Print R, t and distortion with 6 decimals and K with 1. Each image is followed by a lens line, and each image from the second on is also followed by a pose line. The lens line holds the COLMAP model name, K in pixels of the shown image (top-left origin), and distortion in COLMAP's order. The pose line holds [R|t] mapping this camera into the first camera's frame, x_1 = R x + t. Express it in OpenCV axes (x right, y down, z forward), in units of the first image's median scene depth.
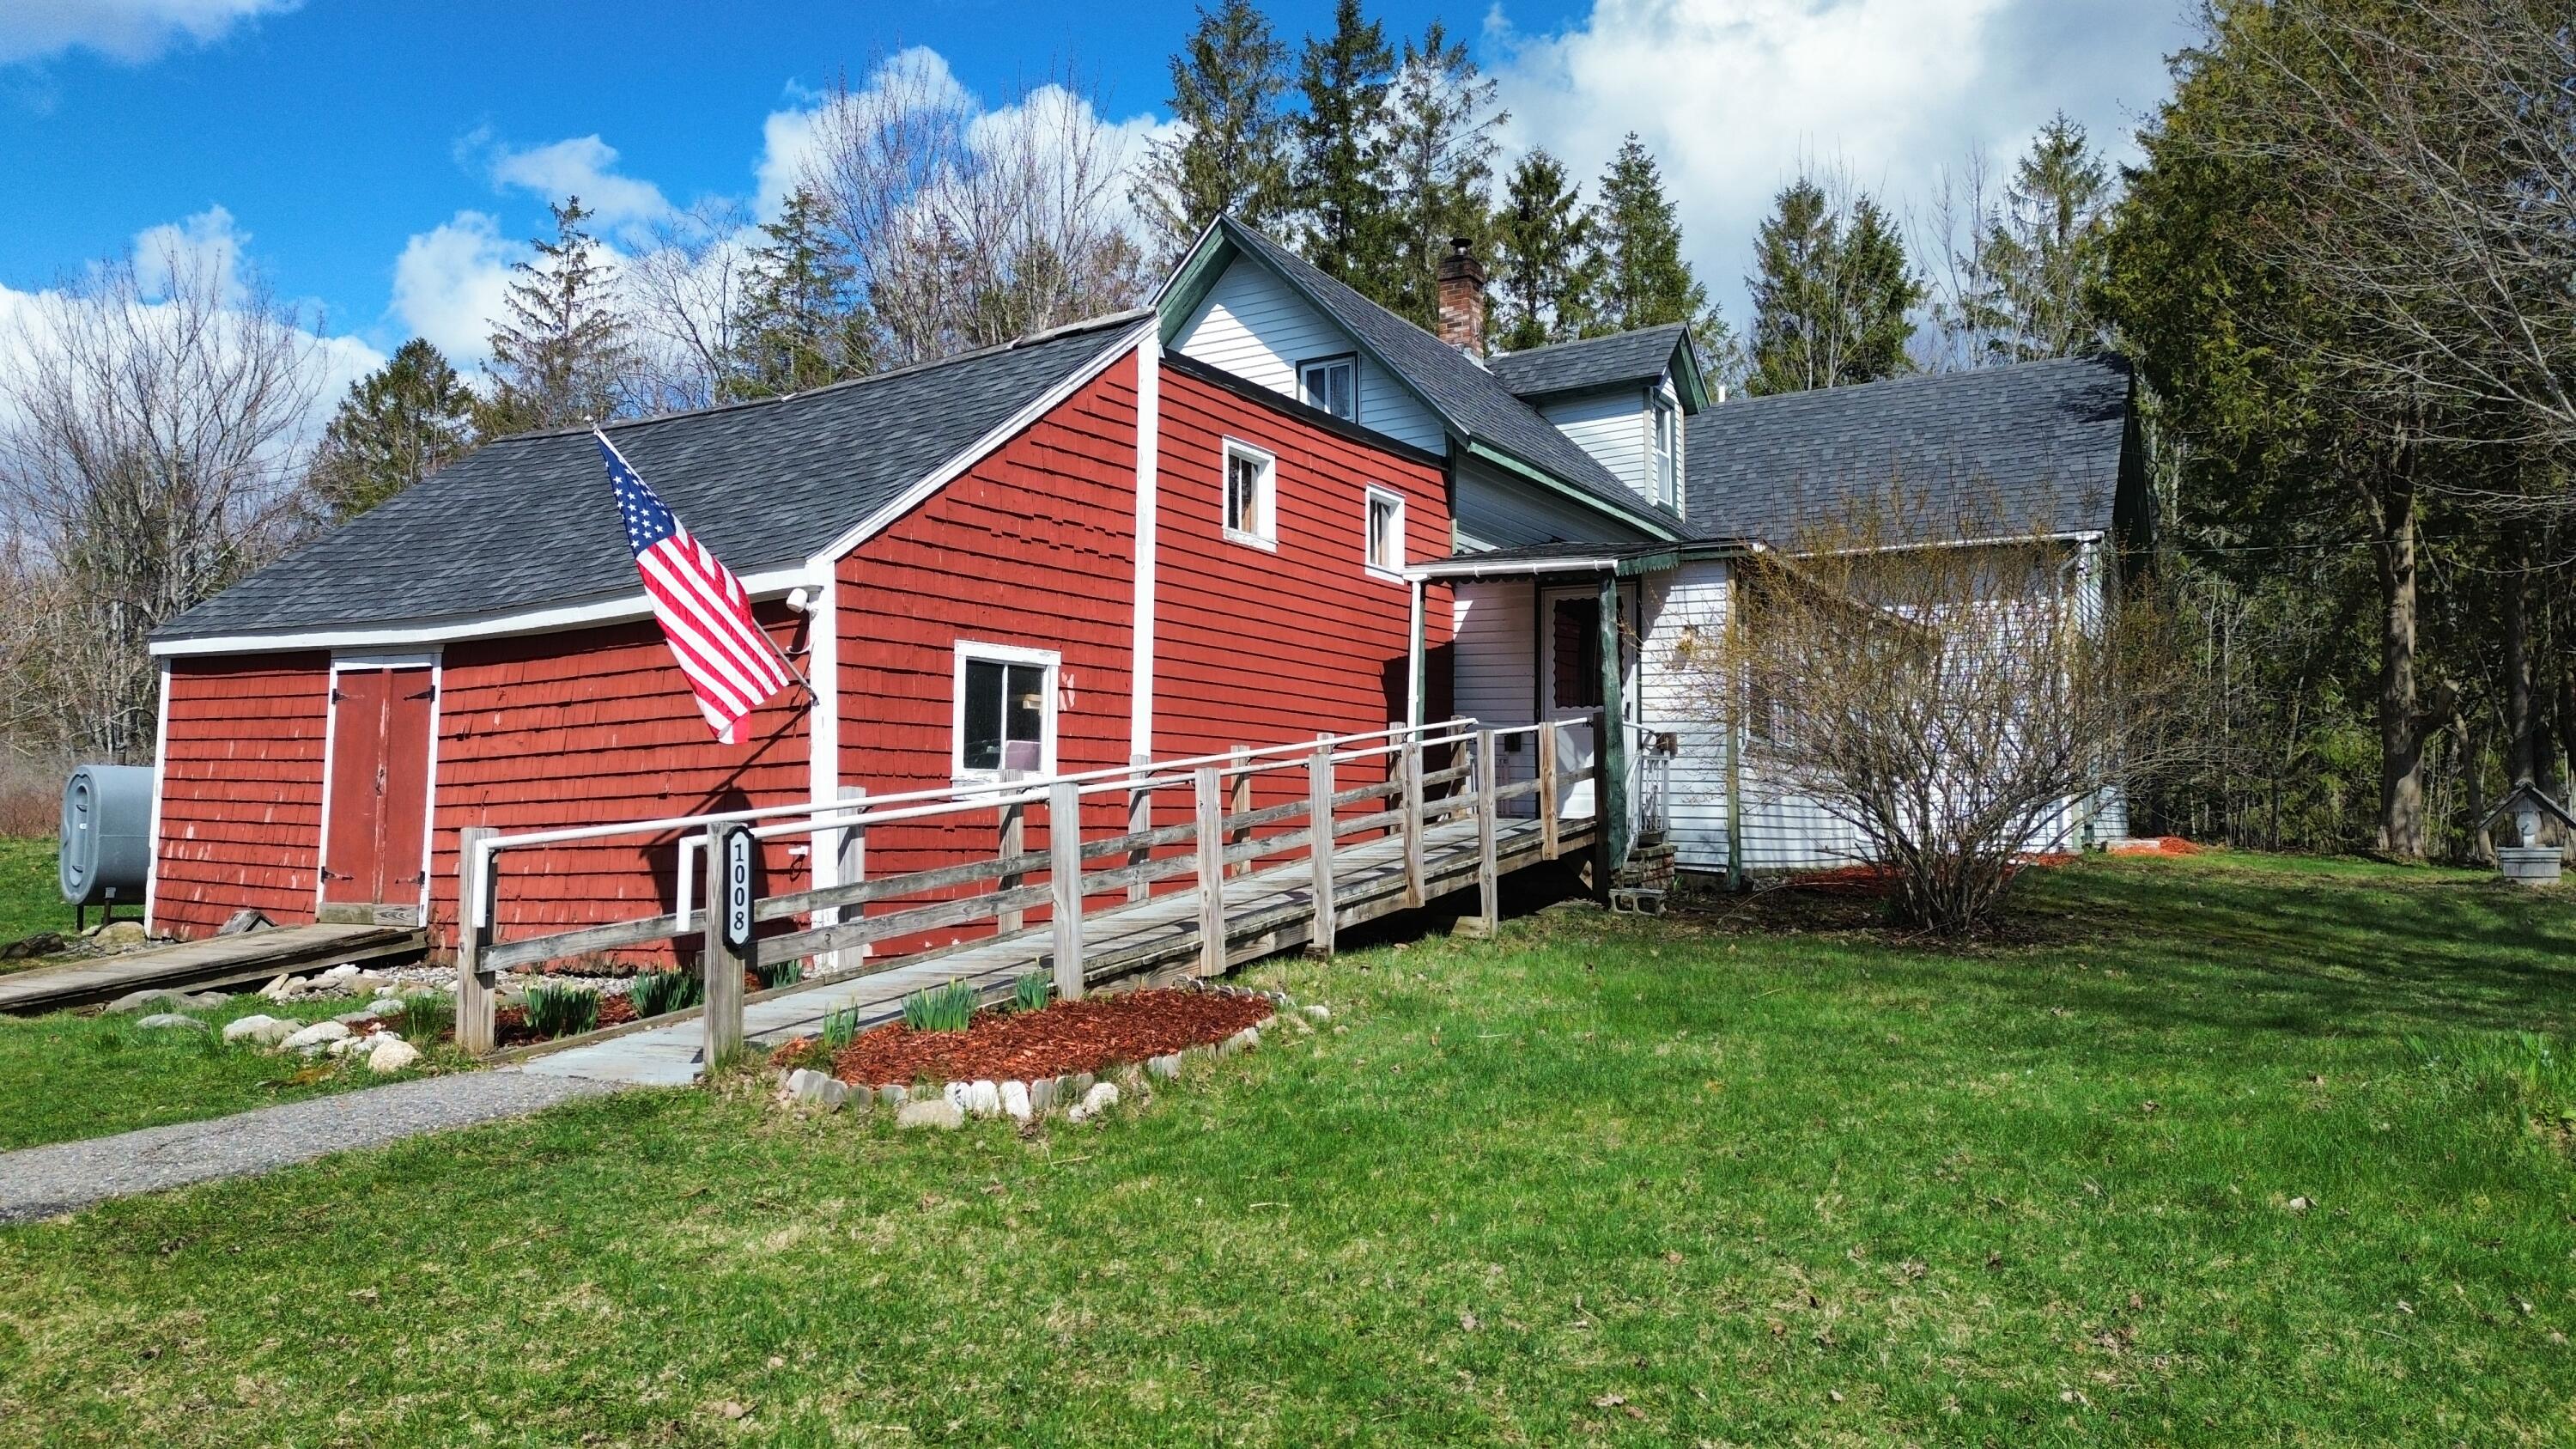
lens RADIAL K [[1804.4, 0, 1281.0], [0, 1804.4, 722.2], [0, 0, 1]] dist [0.088729, -0.093391]
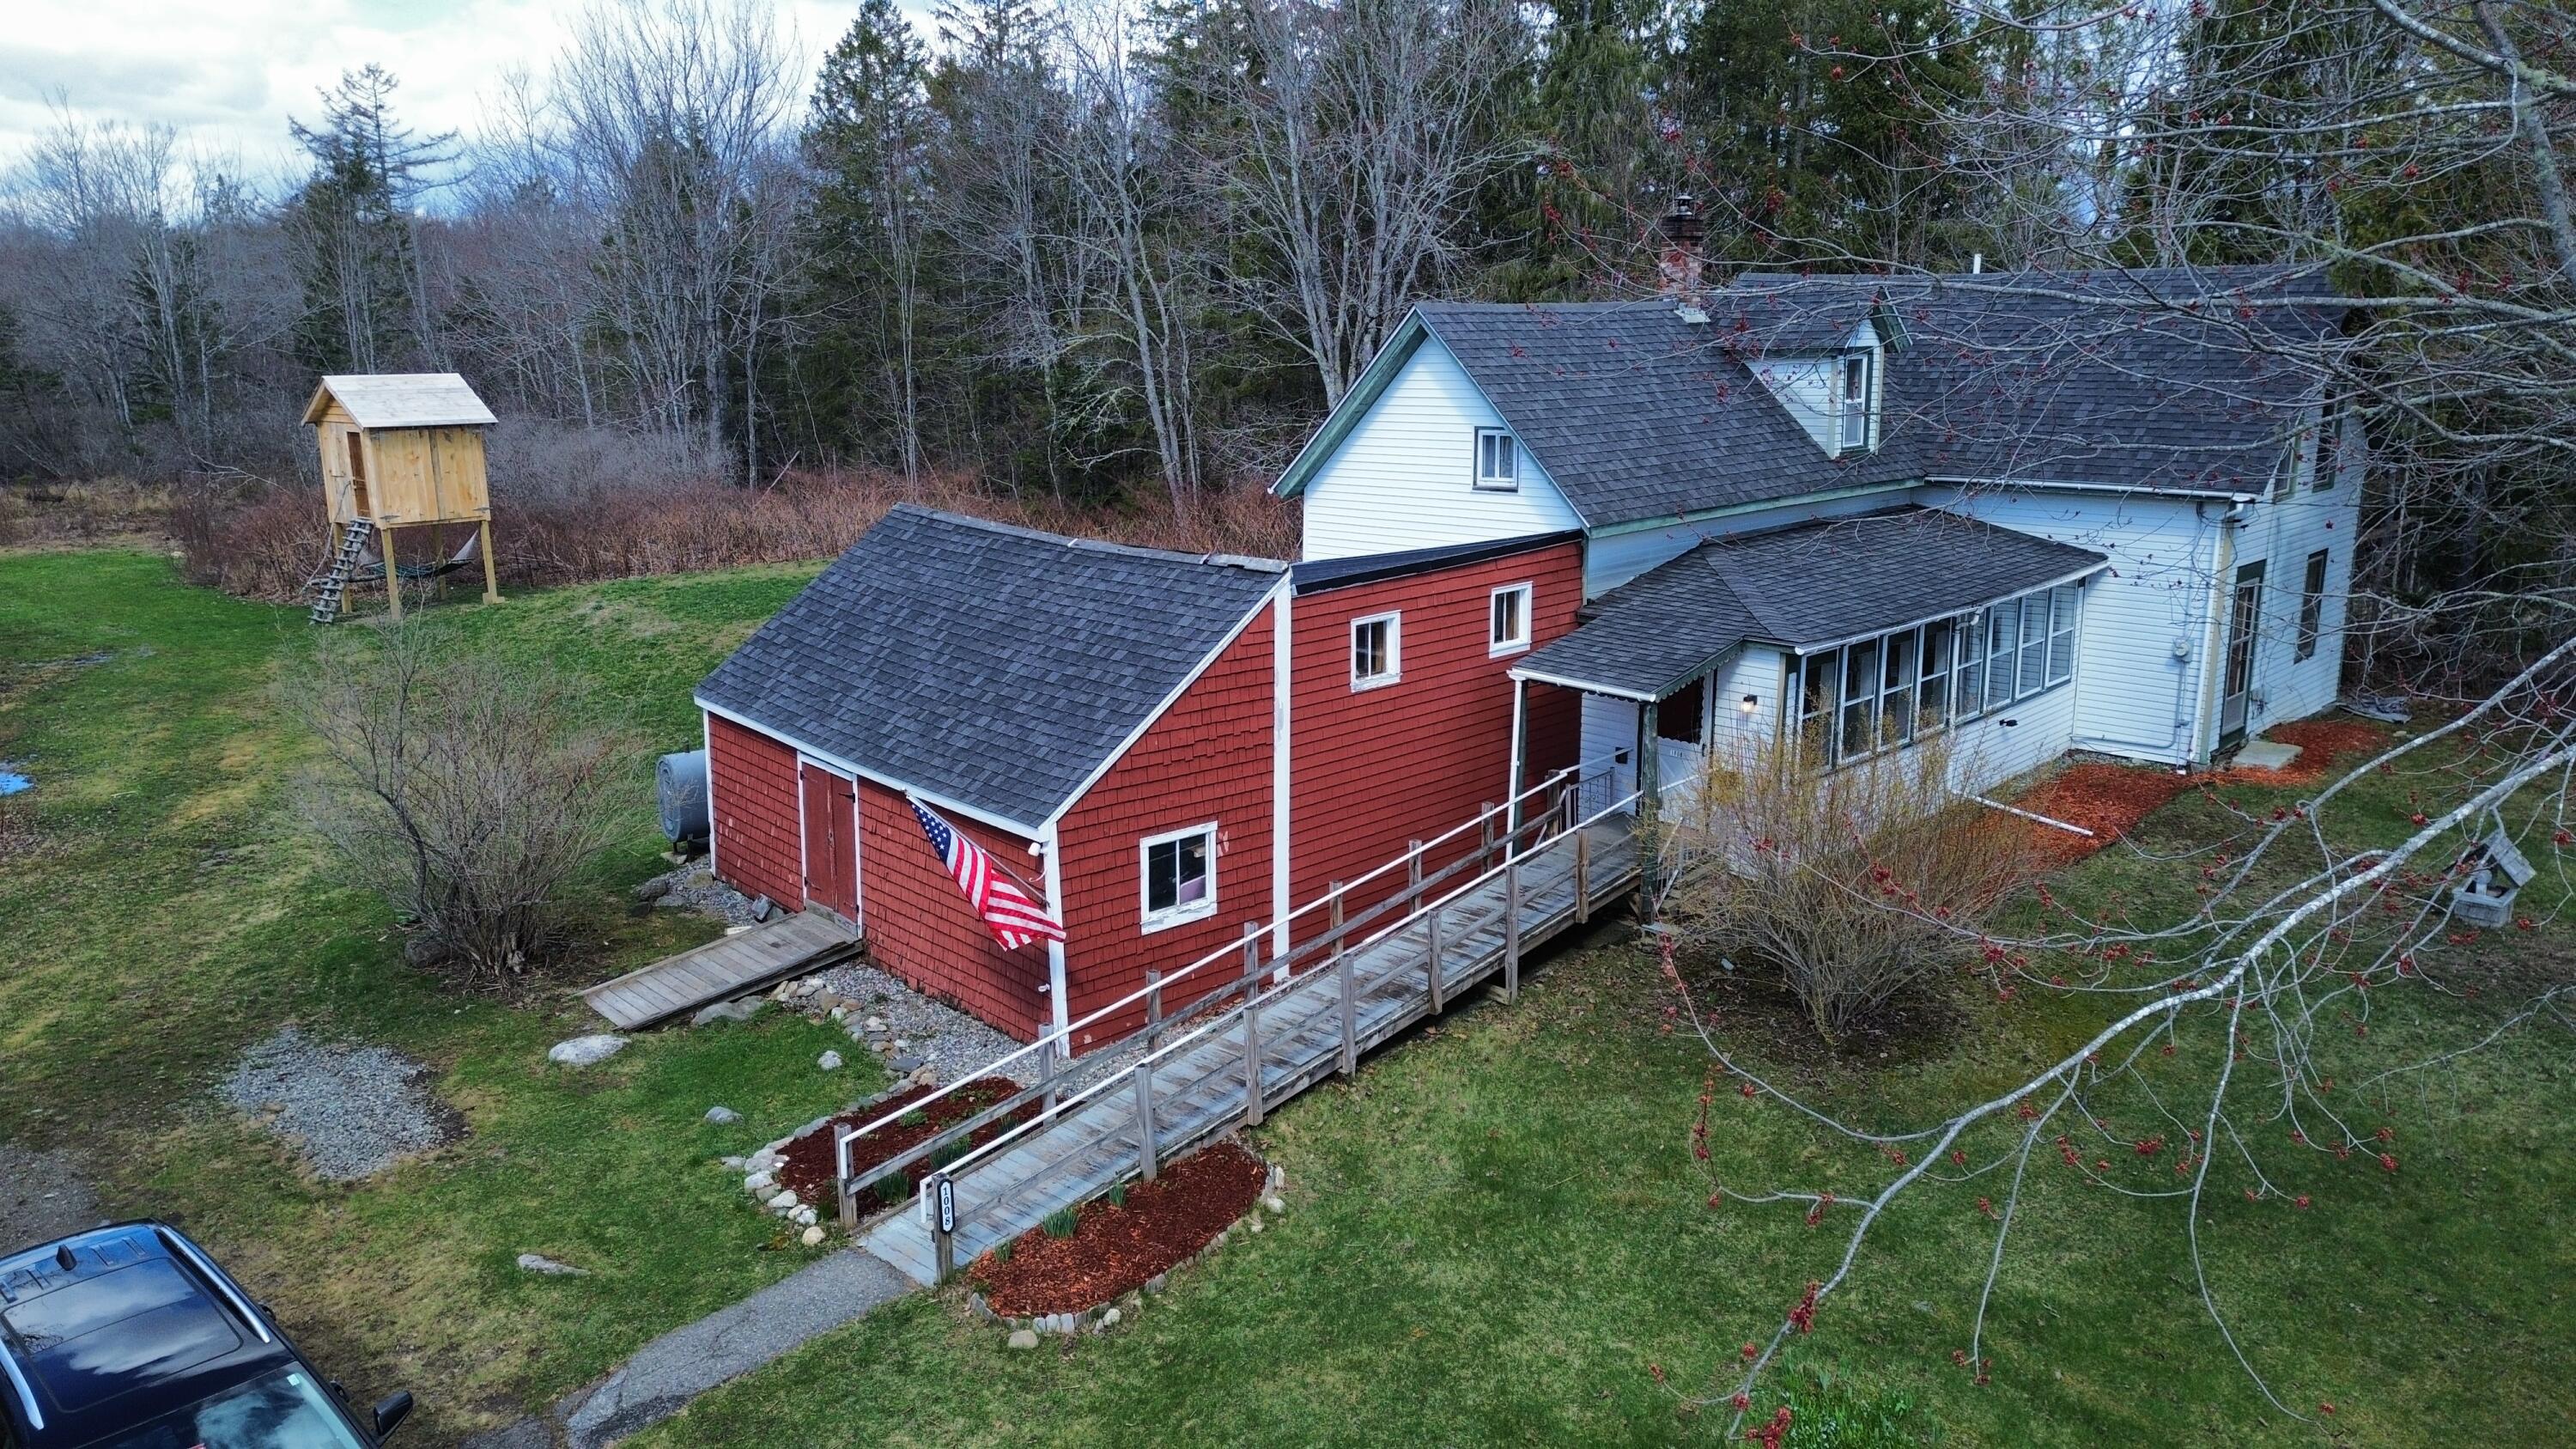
lens RADIAL K [[1804.4, 0, 1280.0], [0, 1804.4, 721.9], [0, 0, 1]] dist [0.088729, -0.093391]
pose [[0.967126, 0.049108, -0.249512, 0.198154], [0.023603, 0.959607, 0.280353, -0.354358], [0.253201, -0.277026, 0.926901, -0.243370]]
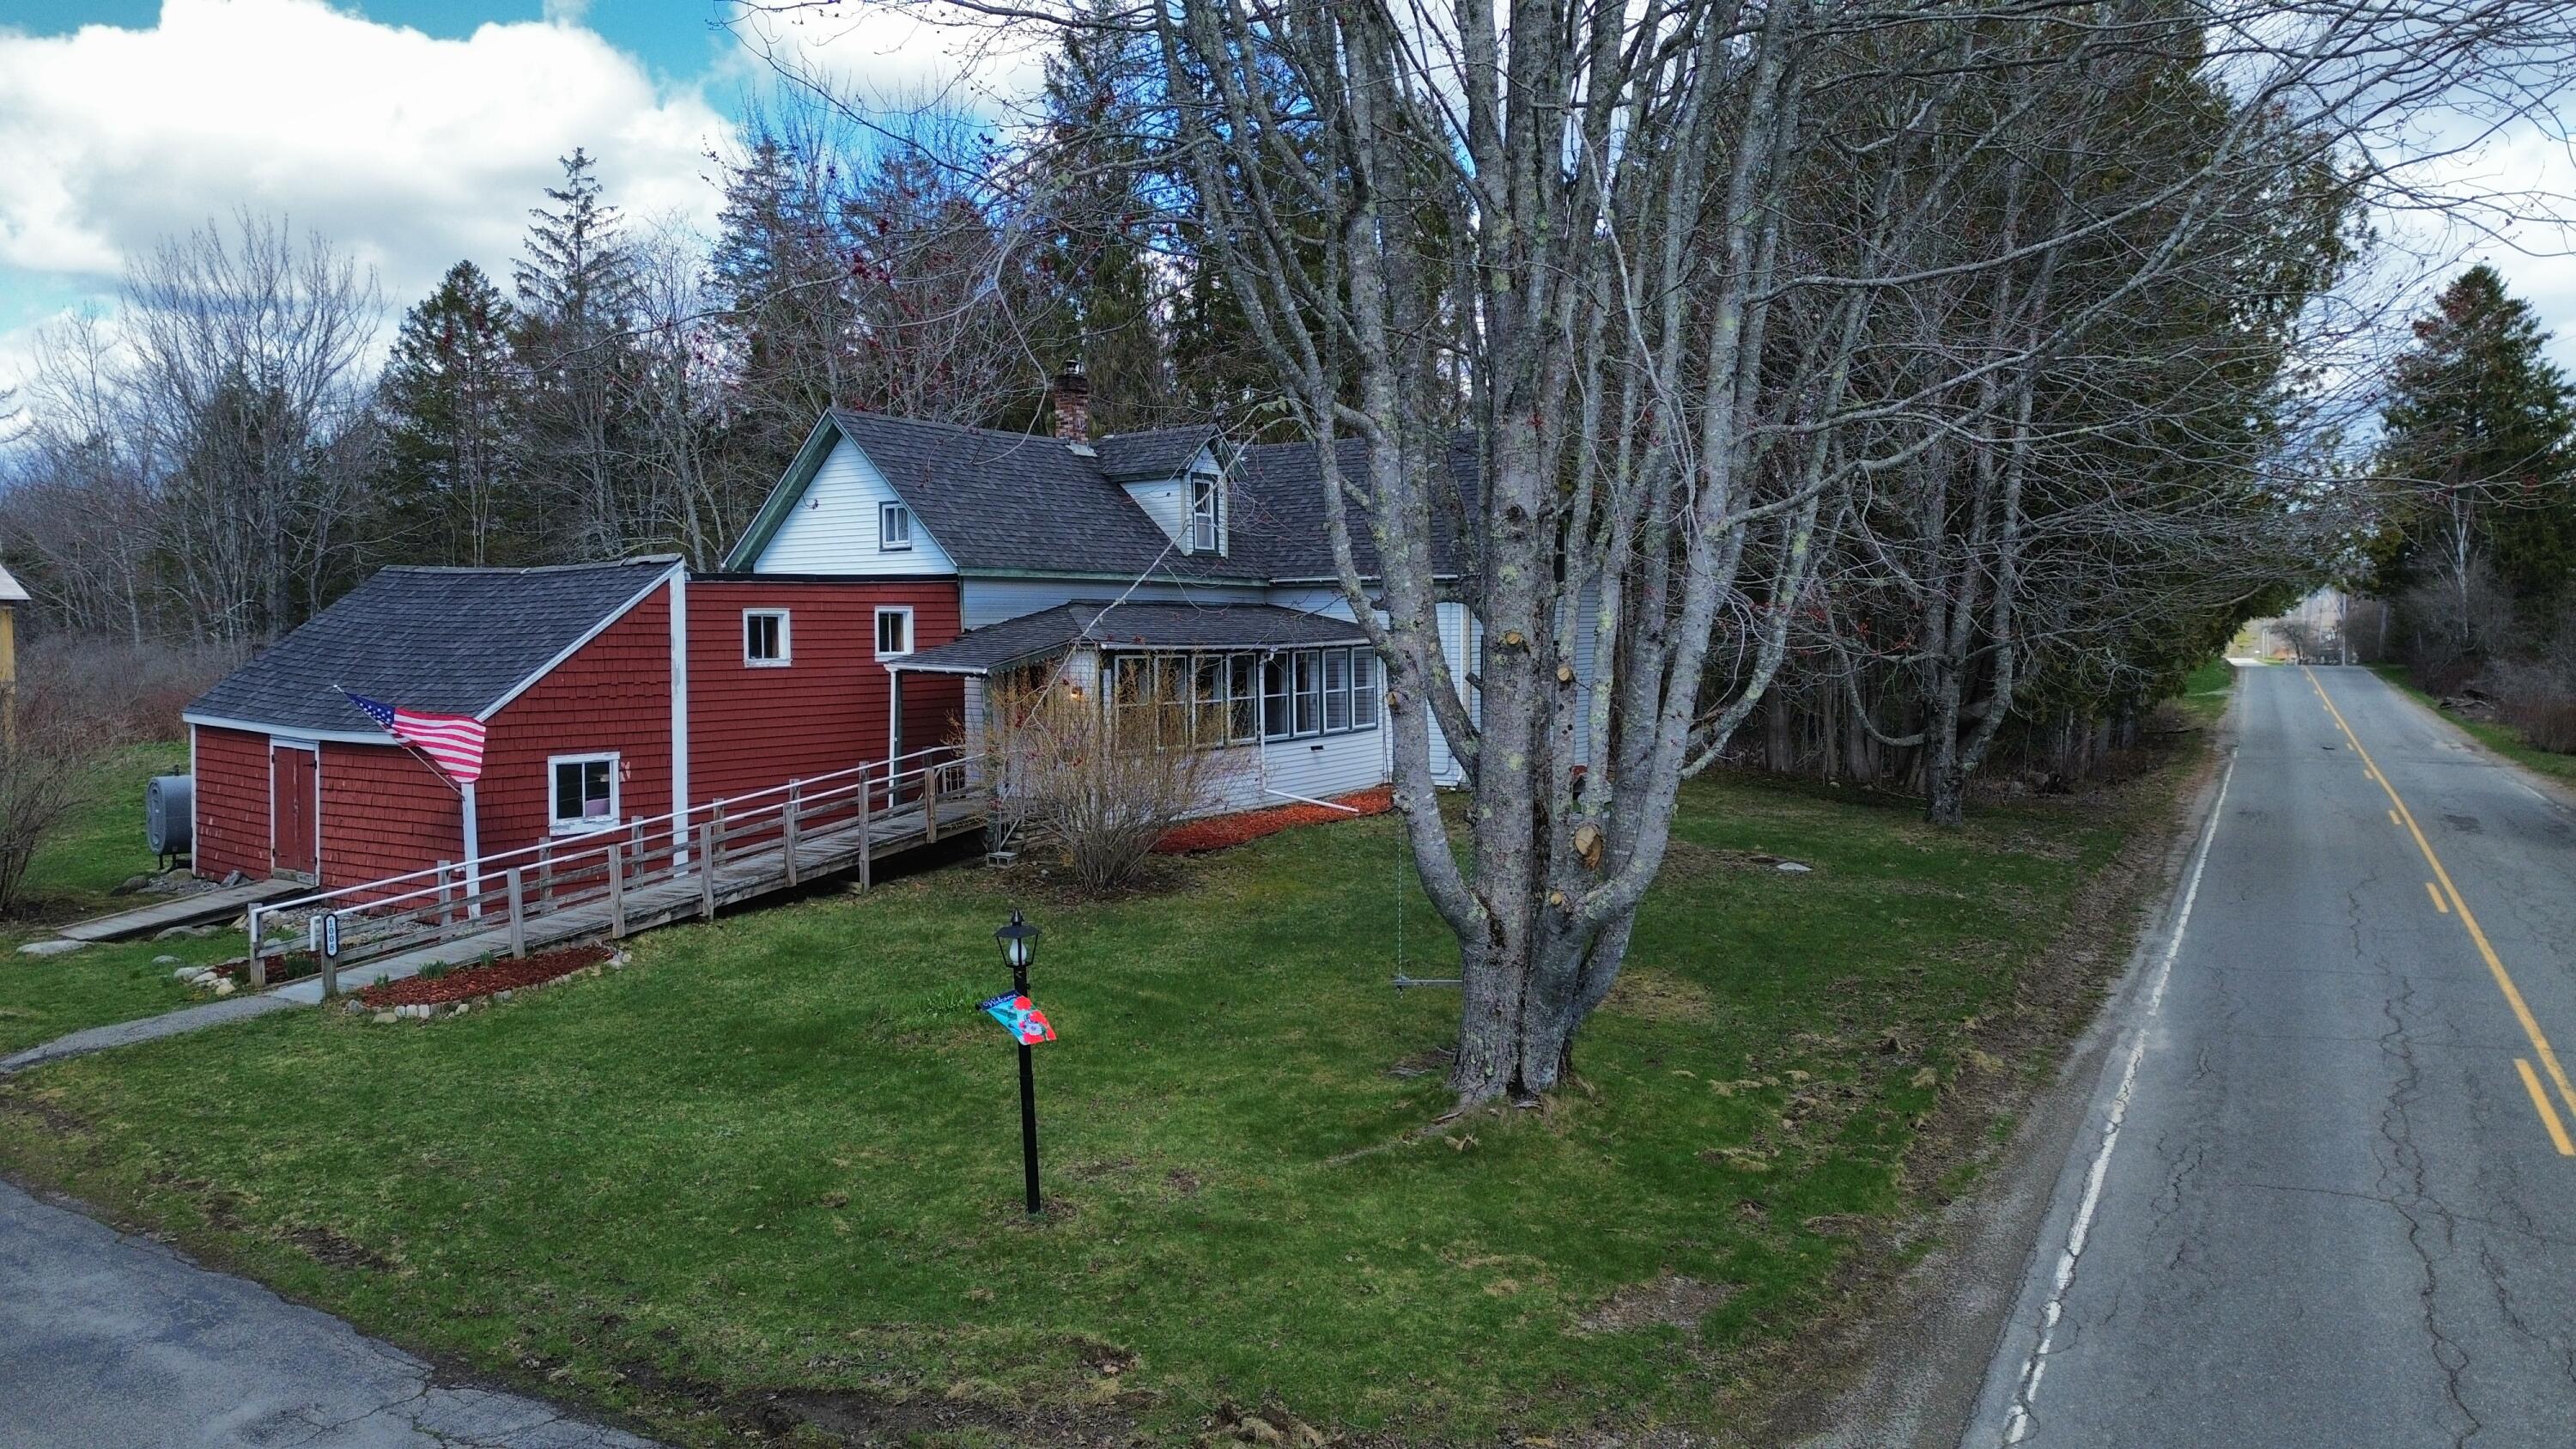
lens RADIAL K [[1804.4, 0, 1278.2], [0, 1804.4, 728.3], [0, 0, 1]] dist [0.088729, -0.093391]
pose [[0.997654, -0.001324, -0.068449, 0.463200], [0.009532, 0.992761, 0.119727, -0.188724], [0.067795, -0.120098, 0.990444, -0.570680]]
